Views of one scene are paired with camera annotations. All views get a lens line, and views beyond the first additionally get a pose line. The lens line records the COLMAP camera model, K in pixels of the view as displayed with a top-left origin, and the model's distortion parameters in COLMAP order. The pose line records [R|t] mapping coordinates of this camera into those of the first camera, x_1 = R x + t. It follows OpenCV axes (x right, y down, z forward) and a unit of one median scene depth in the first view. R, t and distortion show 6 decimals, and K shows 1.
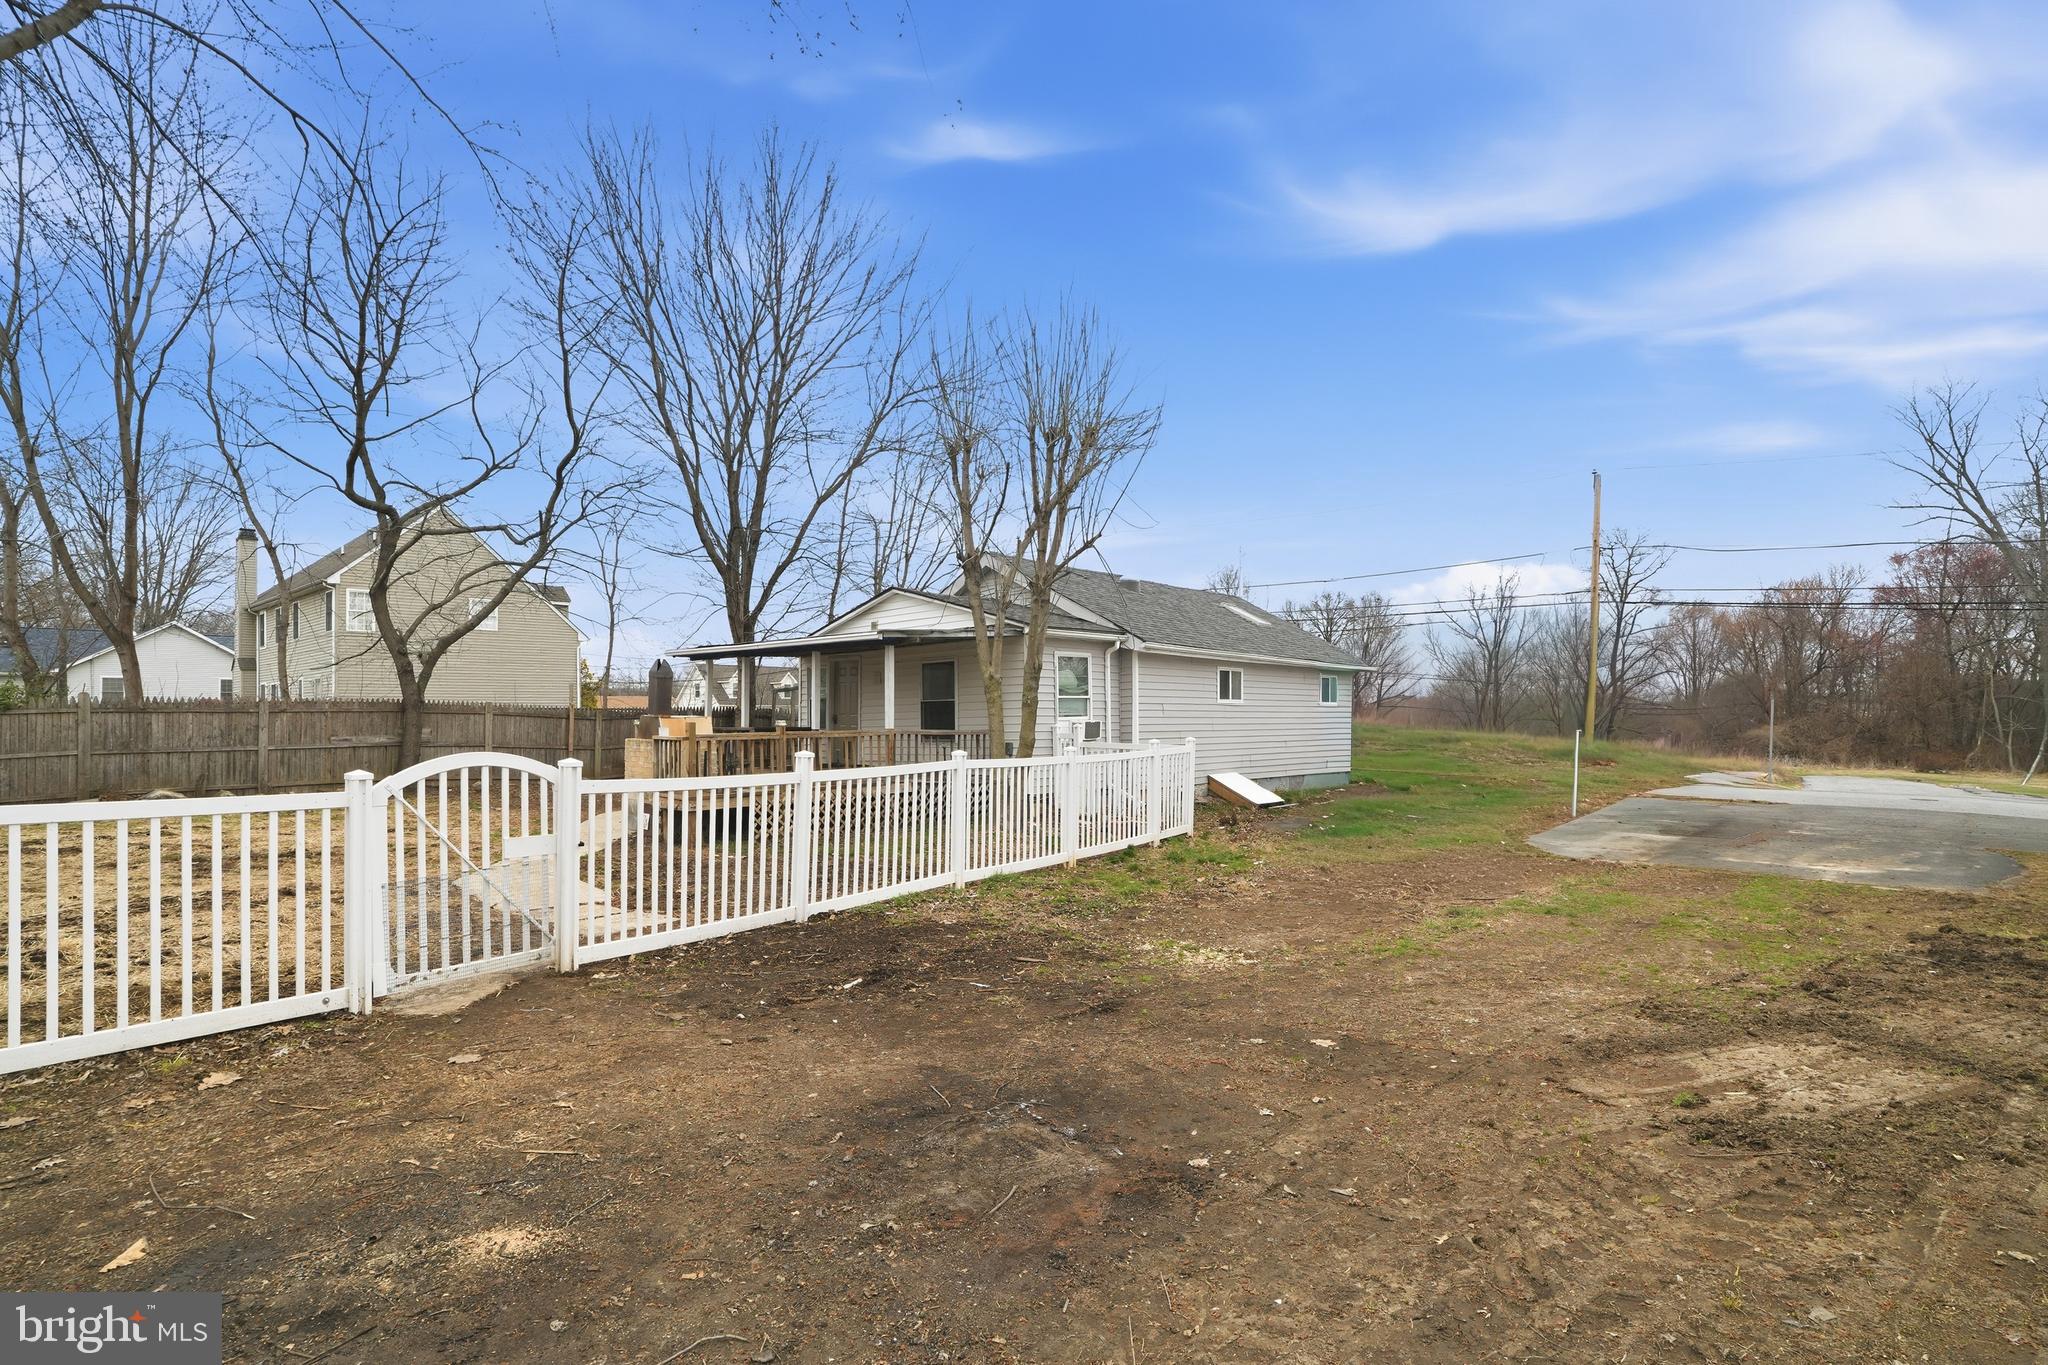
lens RADIAL K [[981.9, 0, 1023.8], [0, 981.9, 710.9], [0, 0, 1]] dist [-0.055987, 0.016846]
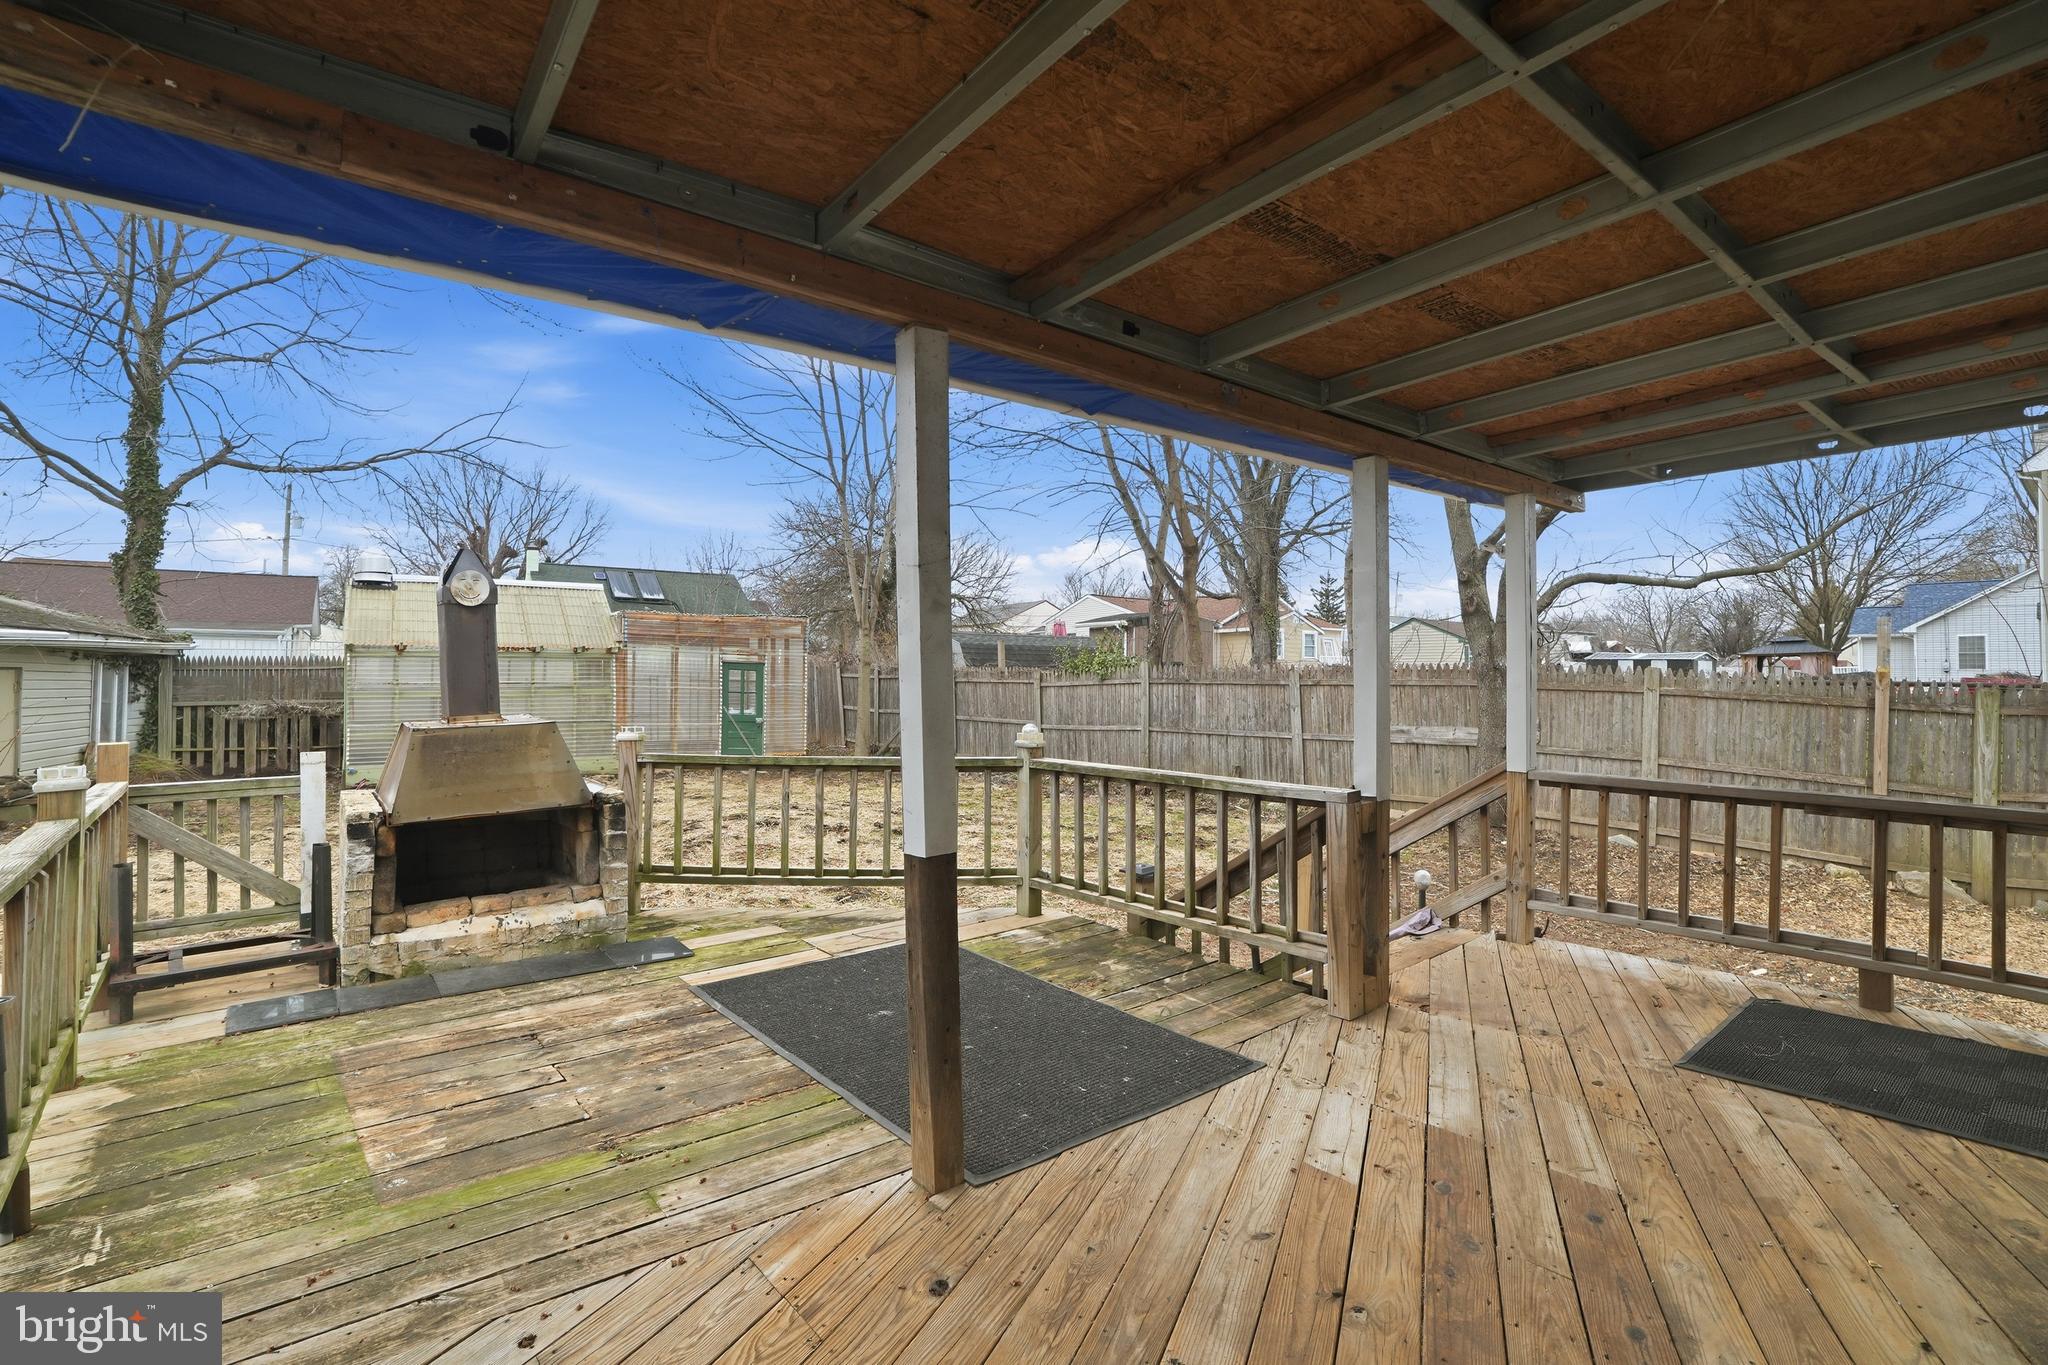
lens RADIAL K [[981.9, 0, 1026.6], [0, 981.9, 677.6], [0, 0, 1]] dist [-0.055987, 0.016846]
pose [[-0.189071, 0.004894, -0.981951, -0.047455], [-0.000784, 0.999987, 0.005135, -0.007505], [0.981963, 0.001741, -0.189065, 0.893106]]
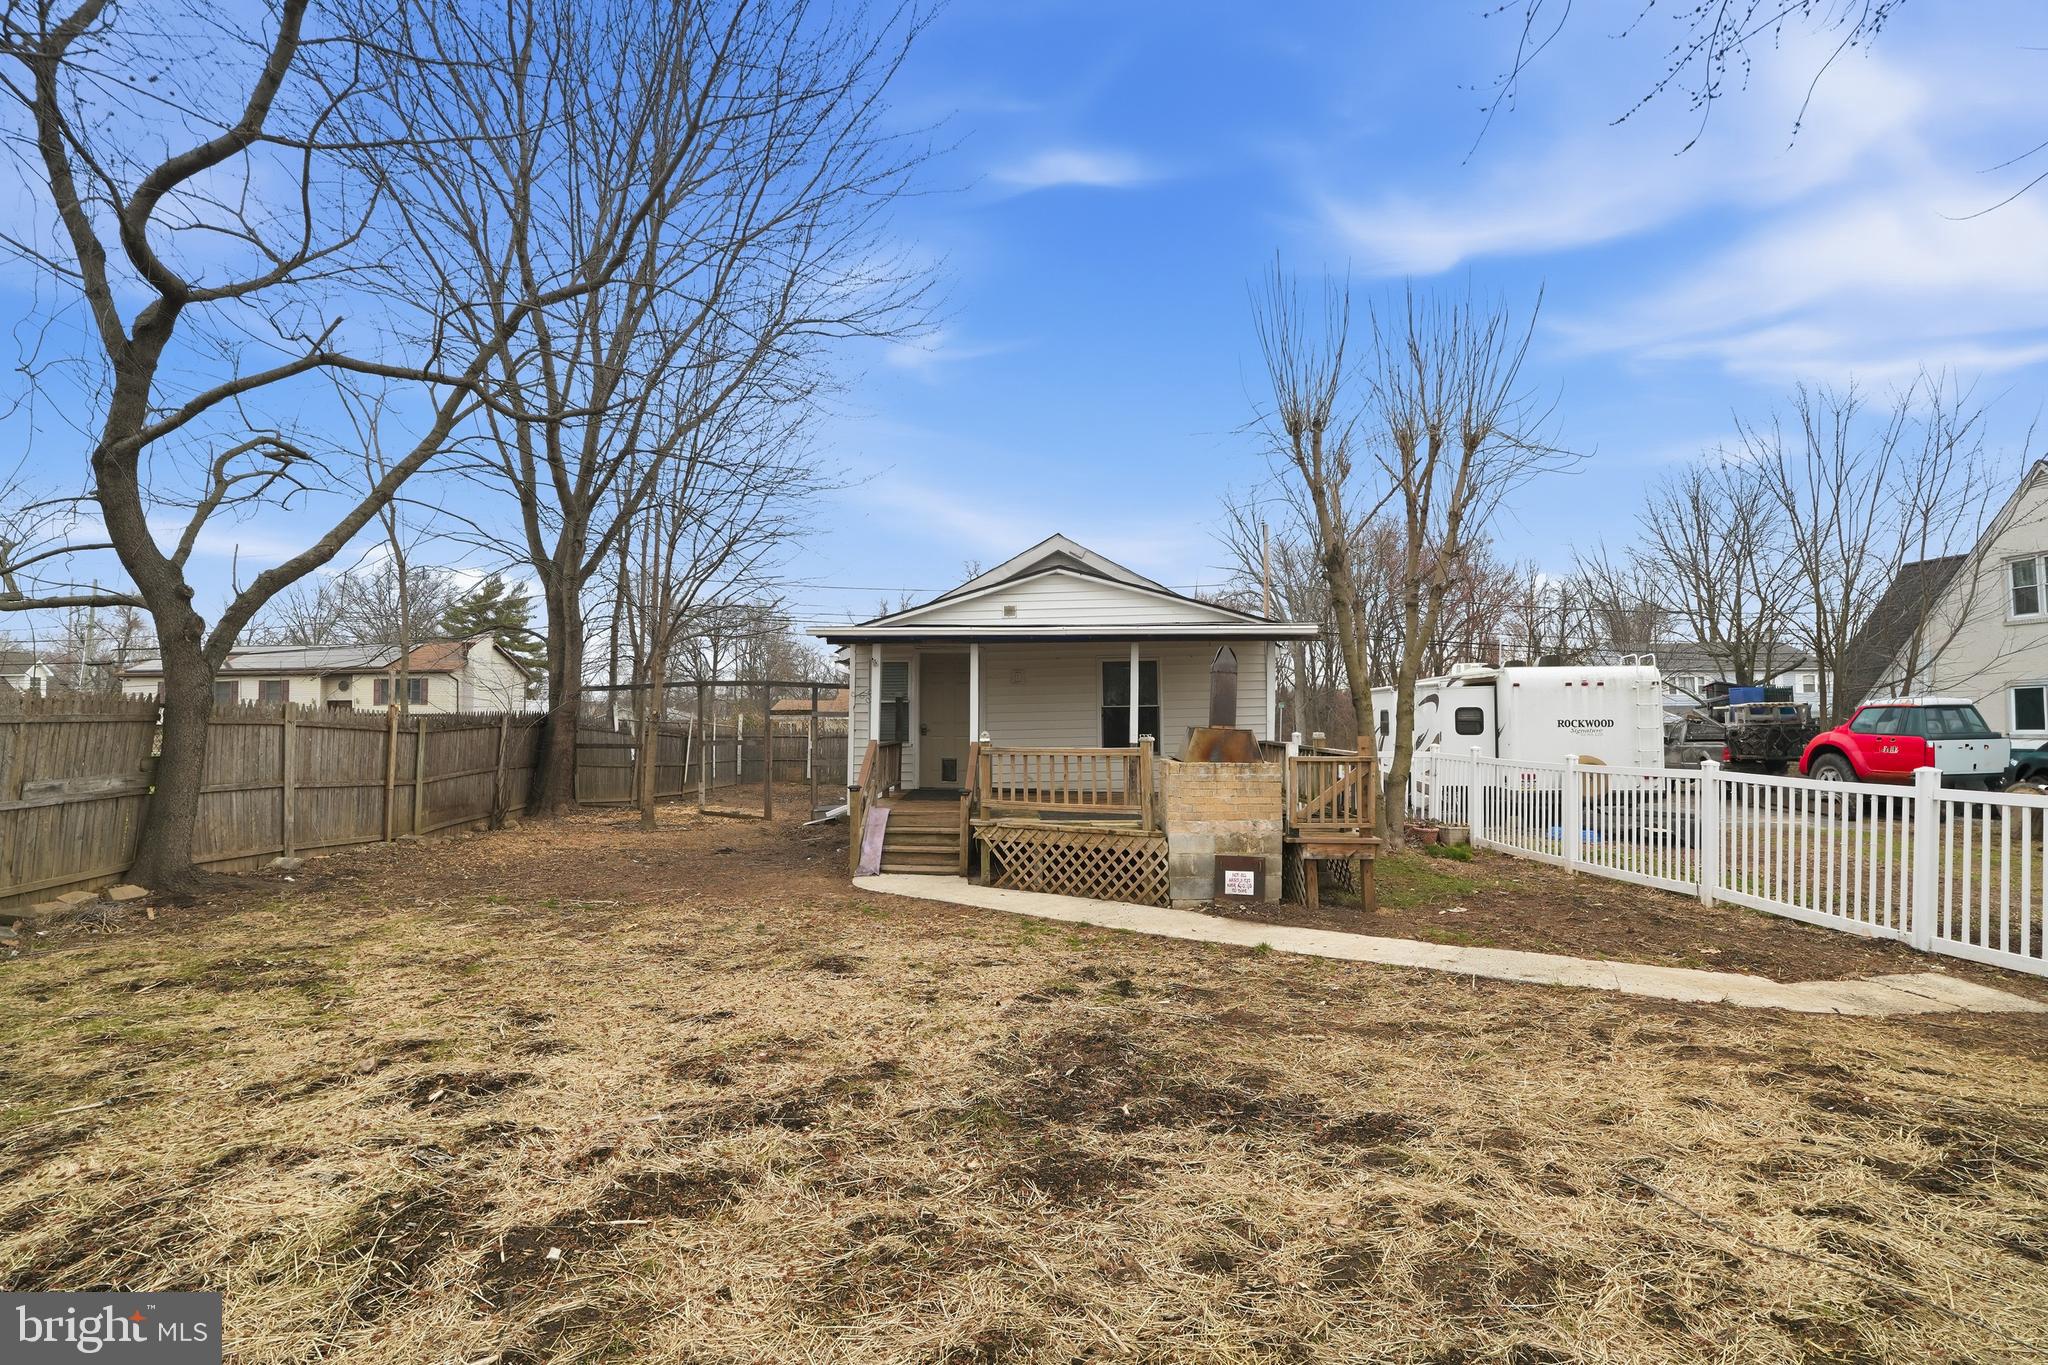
lens RADIAL K [[981.9, 0, 1032.0], [0, 981.9, 692.3], [0, 0, 1]] dist [-0.055987, 0.016846]
pose [[0.757637, 0.015307, 0.652497, -0.660049], [-0.000364, 0.999735, -0.023029, -0.003219], [-0.652676, 0.017210, 0.757441, 0.398634]]
